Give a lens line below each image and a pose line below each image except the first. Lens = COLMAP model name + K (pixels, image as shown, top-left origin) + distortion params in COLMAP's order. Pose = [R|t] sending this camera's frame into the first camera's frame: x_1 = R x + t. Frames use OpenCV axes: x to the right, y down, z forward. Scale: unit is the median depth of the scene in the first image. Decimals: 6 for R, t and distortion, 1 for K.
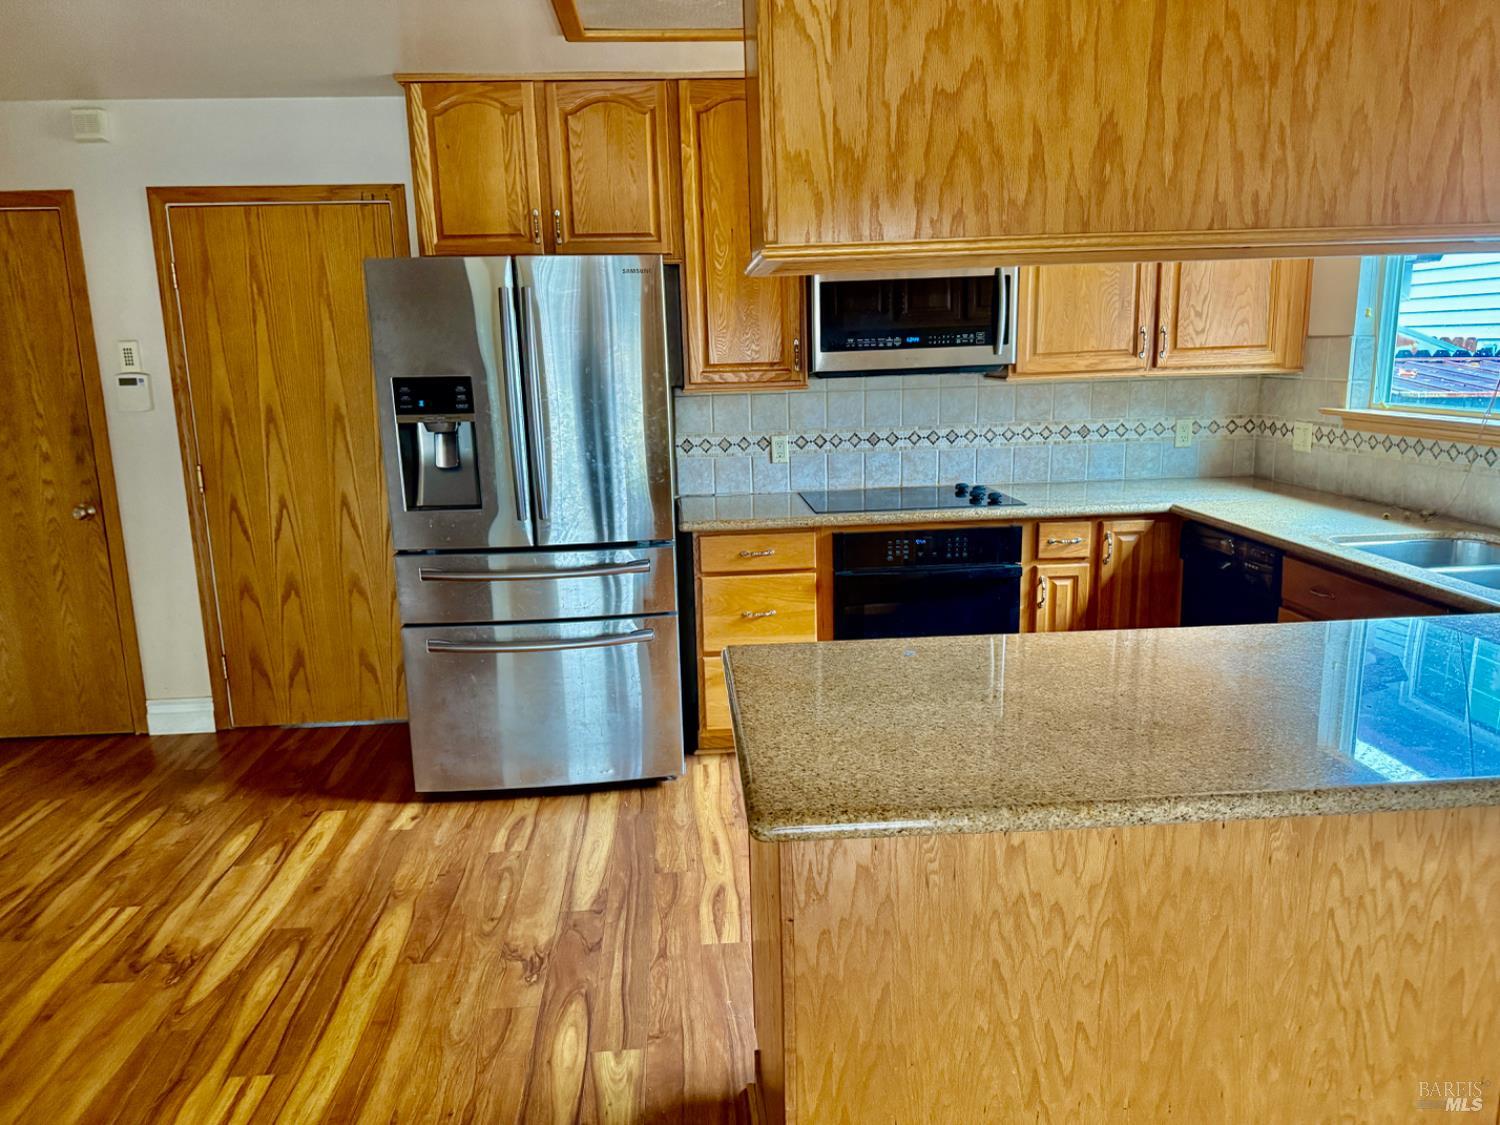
lens RADIAL K [[1061.5, 0, 749.6], [0, 1061.5, 569.6], [0, 0, 1]] dist [0.114210, -0.192755]
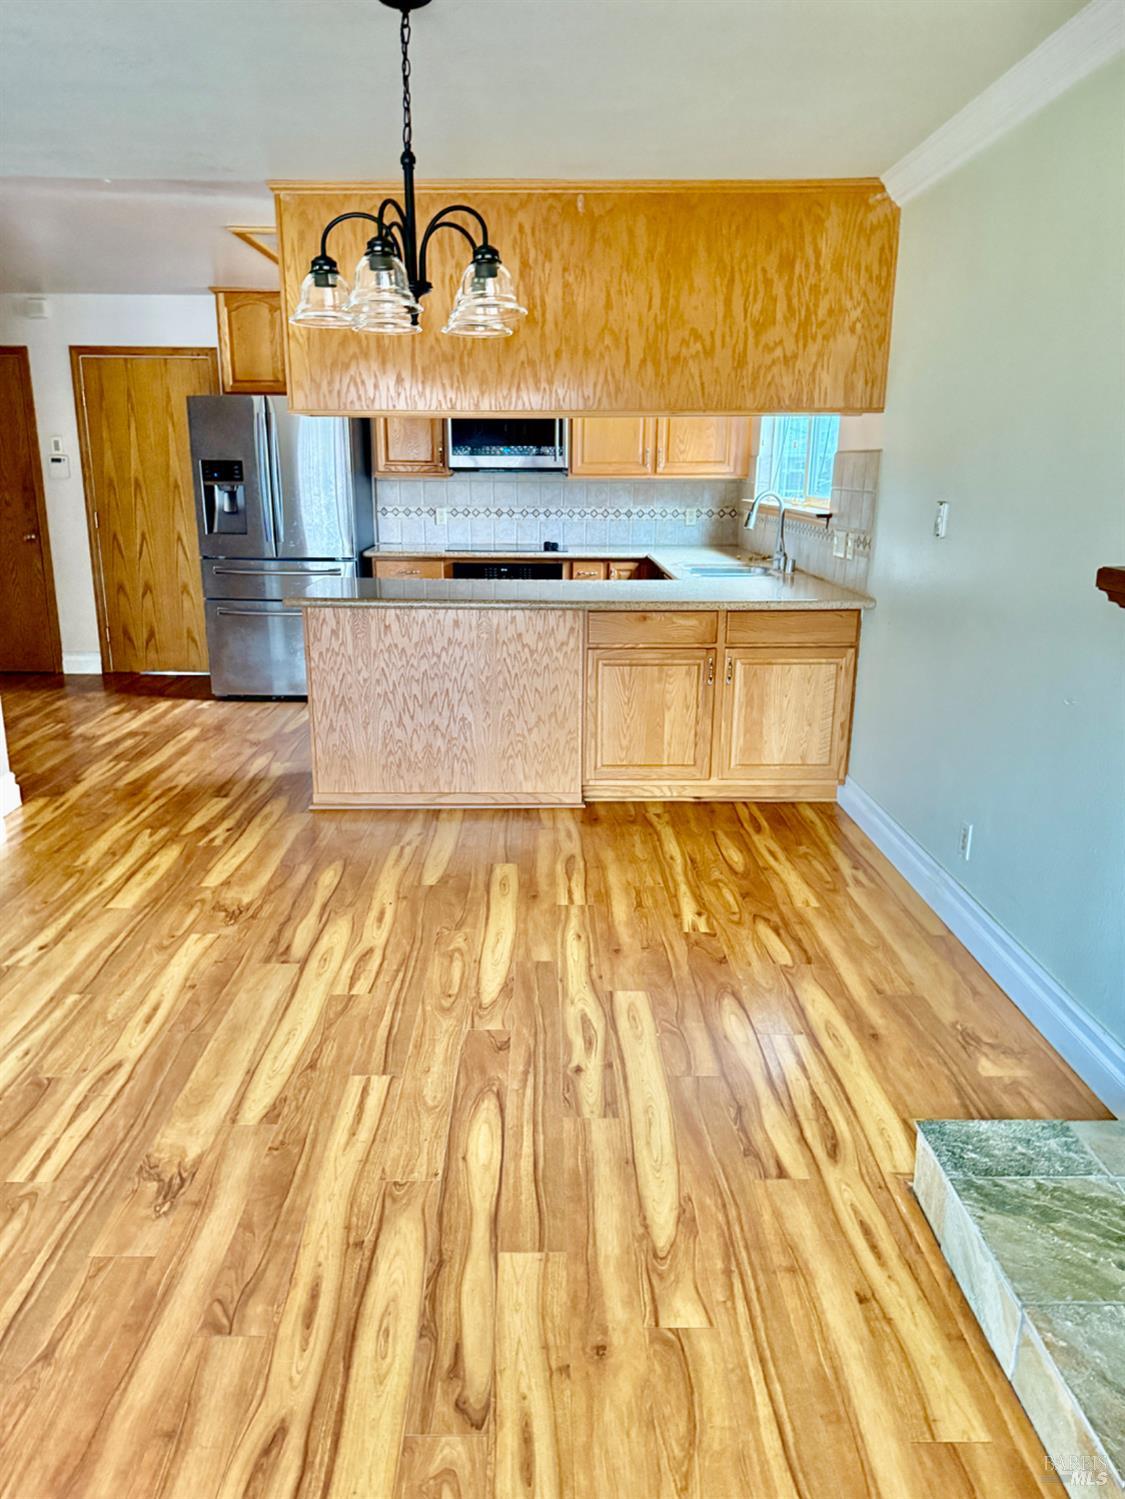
lens RADIAL K [[1049.6, 0, 560.7], [0, 1049.6, 753.6], [0, 0, 1]] dist [0.121331, -0.259436]
pose [[0.998070, 0.045618, -0.042139, 0.337887], [-0.042915, 0.997092, 0.062969, 0.159971], [0.044889, -0.061039, 0.997125, -0.722907]]
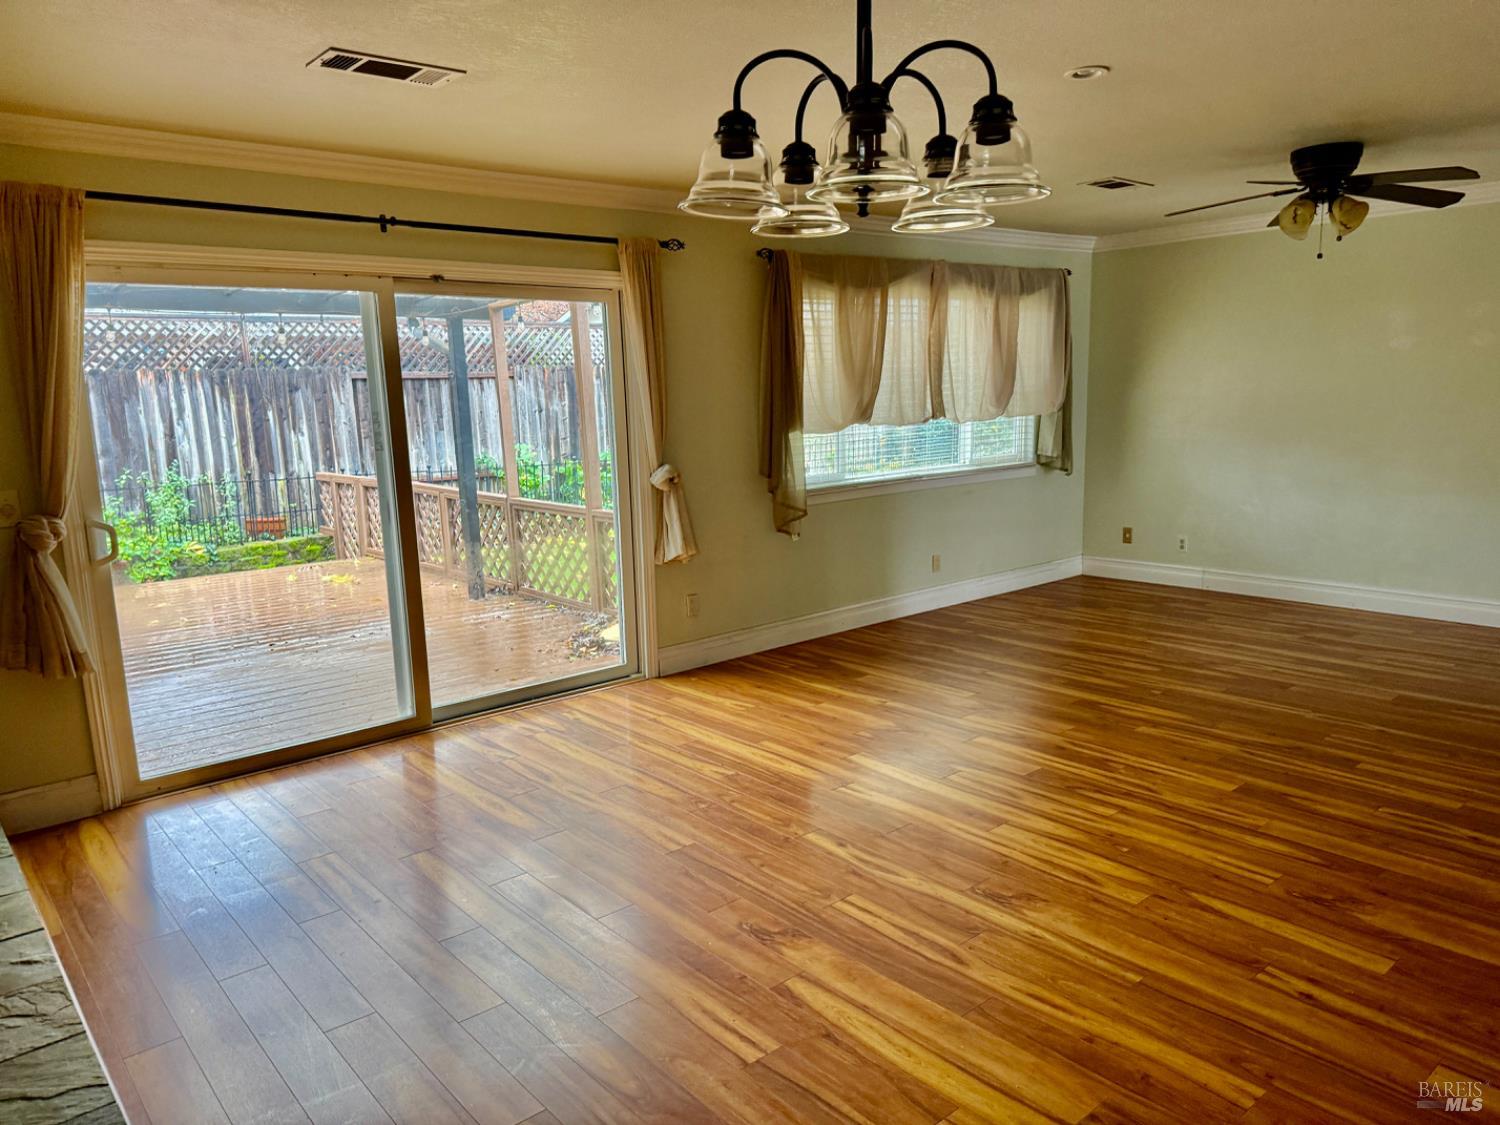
lens RADIAL K [[1046.3, 0, 748.0], [0, 1046.3, 573.3], [0, 0, 1]] dist [0.110860, -0.170119]
pose [[-0.798703, 0.151598, -0.582315, 0.524503], [-0.072989, 0.936189, 0.343835, -0.063473], [0.597282, 0.317125, -0.736672, 0.265677]]
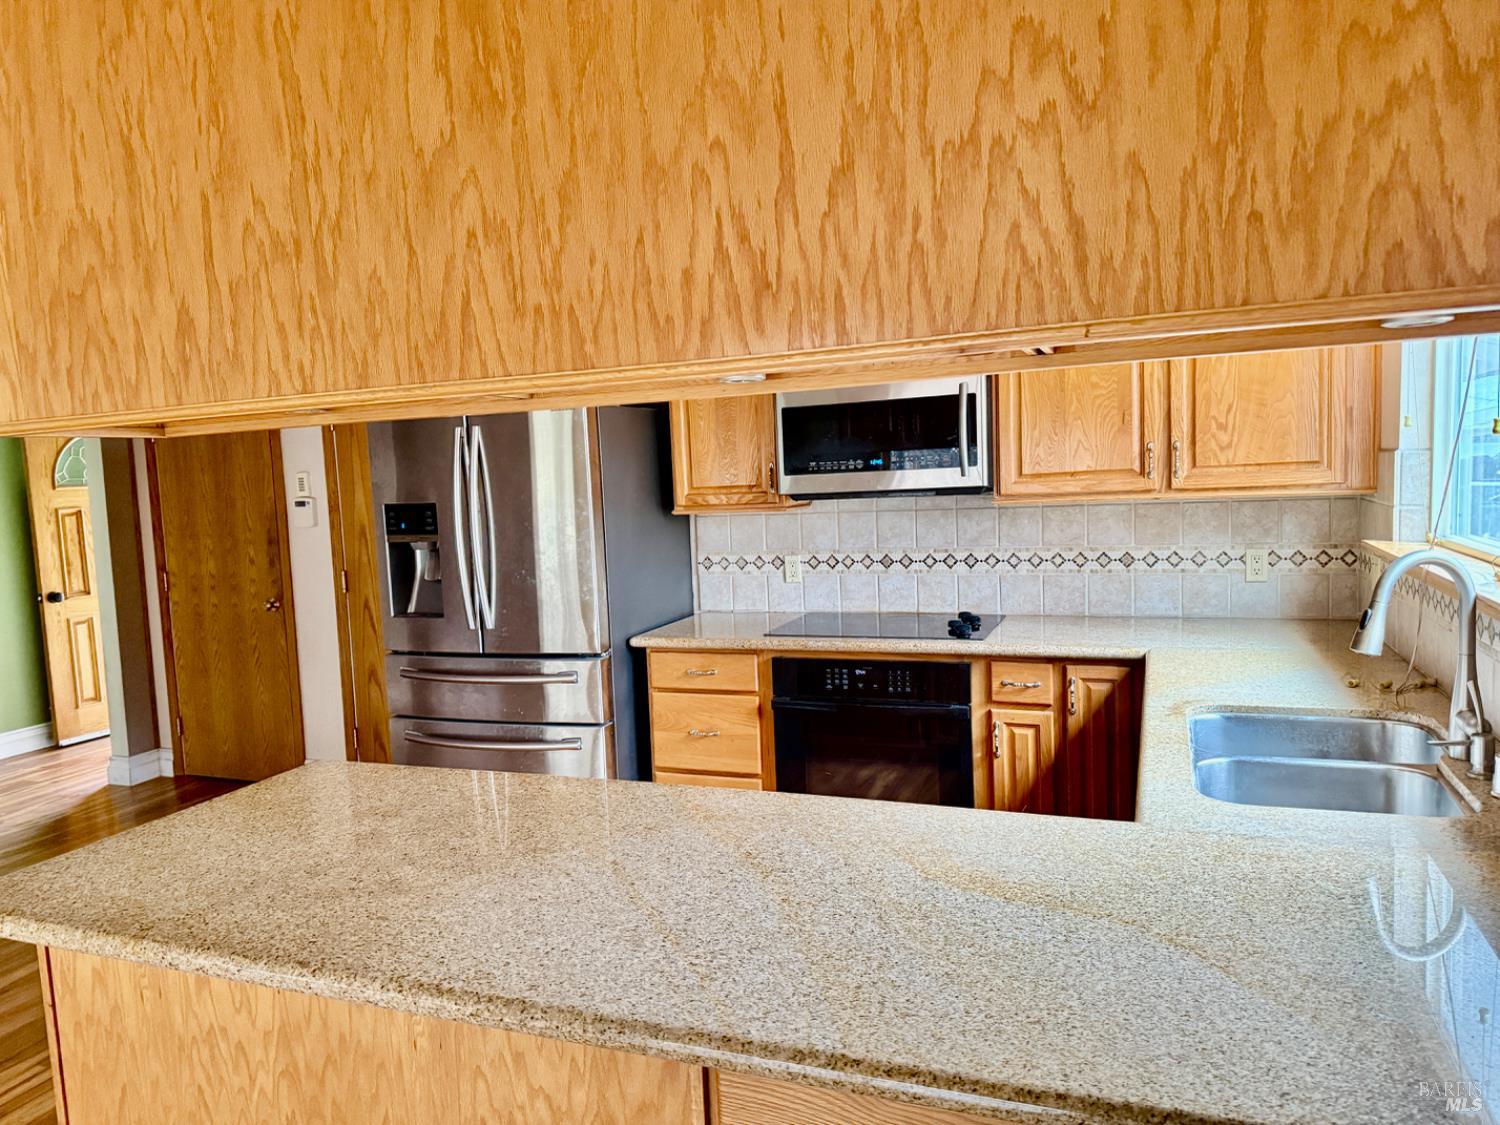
lens RADIAL K [[1057.7, 0, 732.6], [0, 1057.7, 563.4], [0, 0, 1]] dist [0.105686, -0.142192]
pose [[0.901990, 0.025284, -0.431017, 0.459263], [-0.068467, 0.994028, -0.084971, -0.034303], [0.426295, 0.106153, 0.898334, 0.096159]]
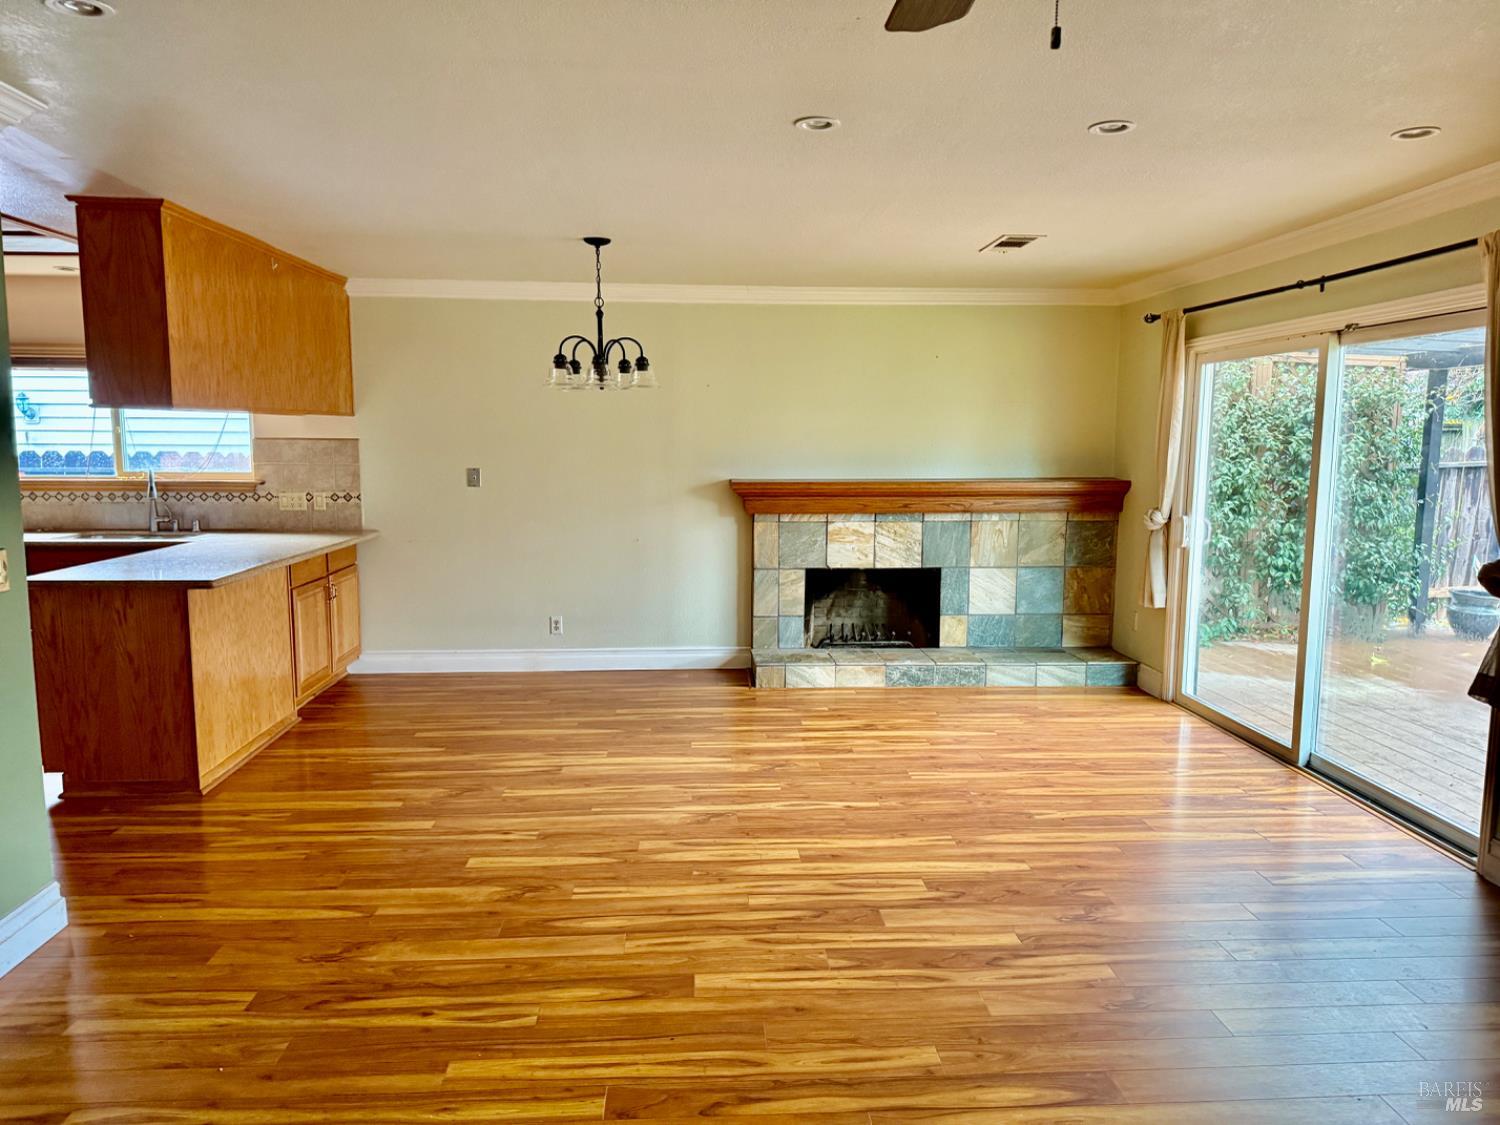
lens RADIAL K [[1046.3, 0, 748.0], [0, 1046.3, 573.3], [0, 0, 1]] dist [0.110860, -0.170119]
pose [[0.006072, -0.102759, 0.994688, -1.096540], [0.199018, 0.974931, 0.099504, 0.073869], [-0.979977, 0.197356, 0.026370, -0.238699]]
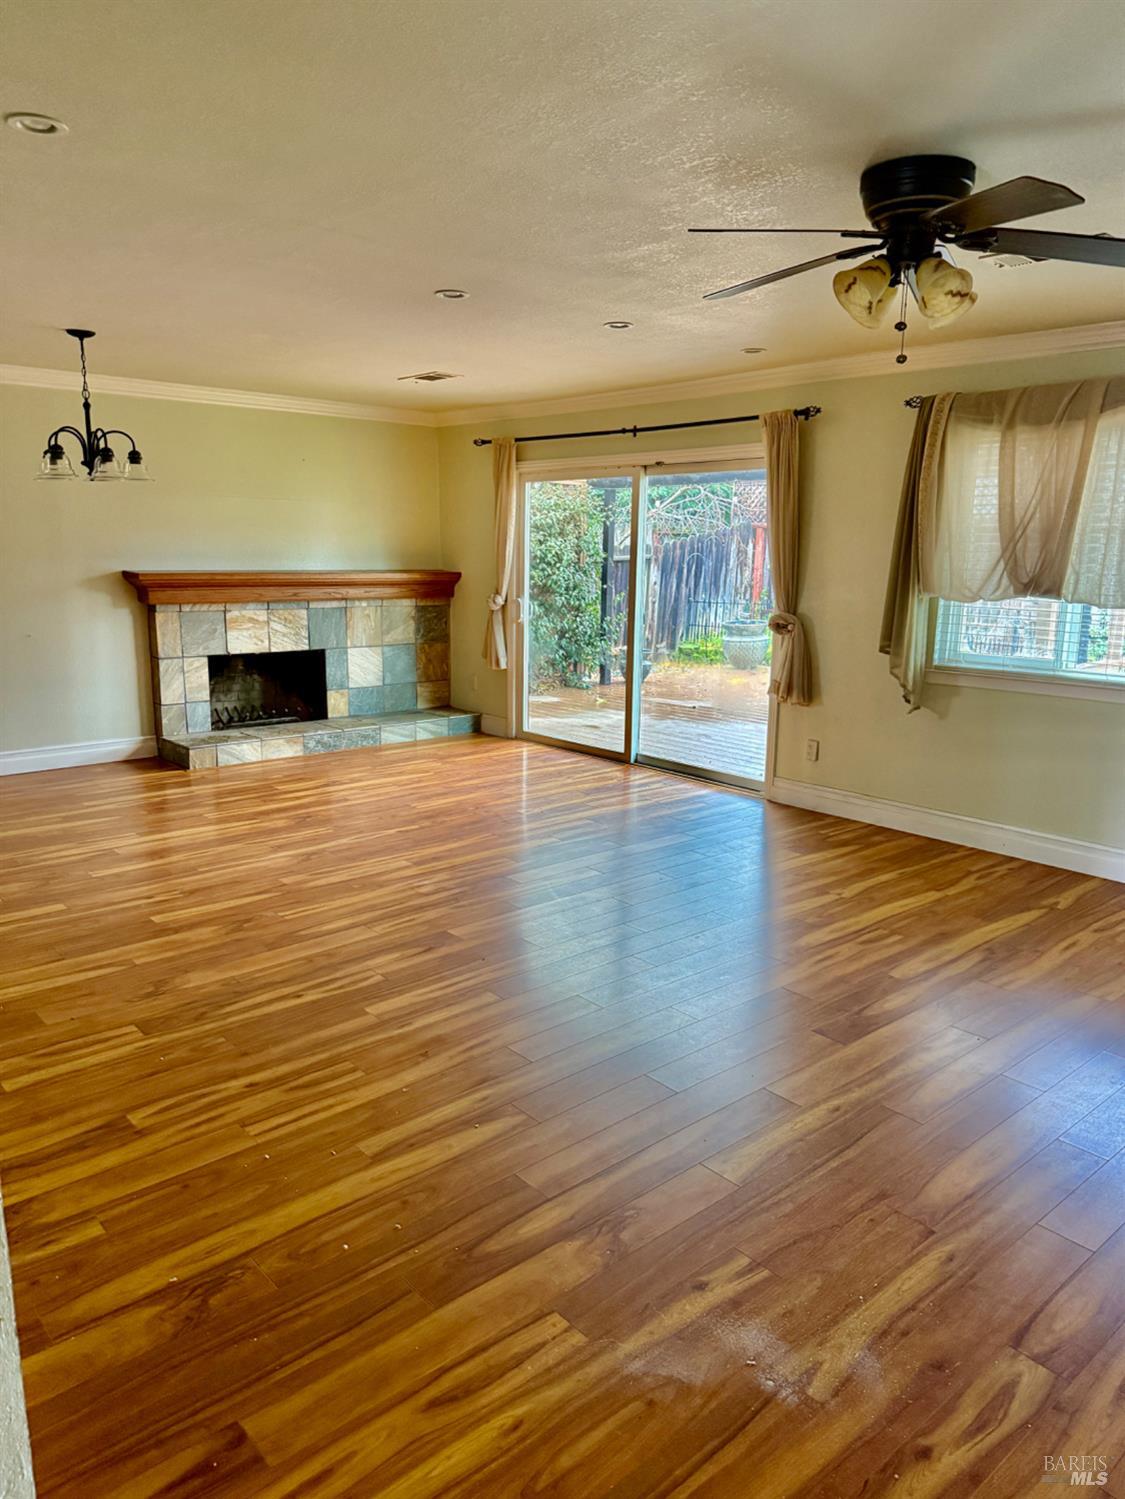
lens RADIAL K [[1045.6, 0, 555.8], [0, 1045.6, 752.6], [0, 0, 1]] dist [0.110860, -0.170119]
pose [[-0.607916, -0.140575, 0.781458, -1.221131], [0.161909, 0.941576, 0.295331, -0.032647], [-0.777318, 0.306062, -0.549639, 0.310634]]
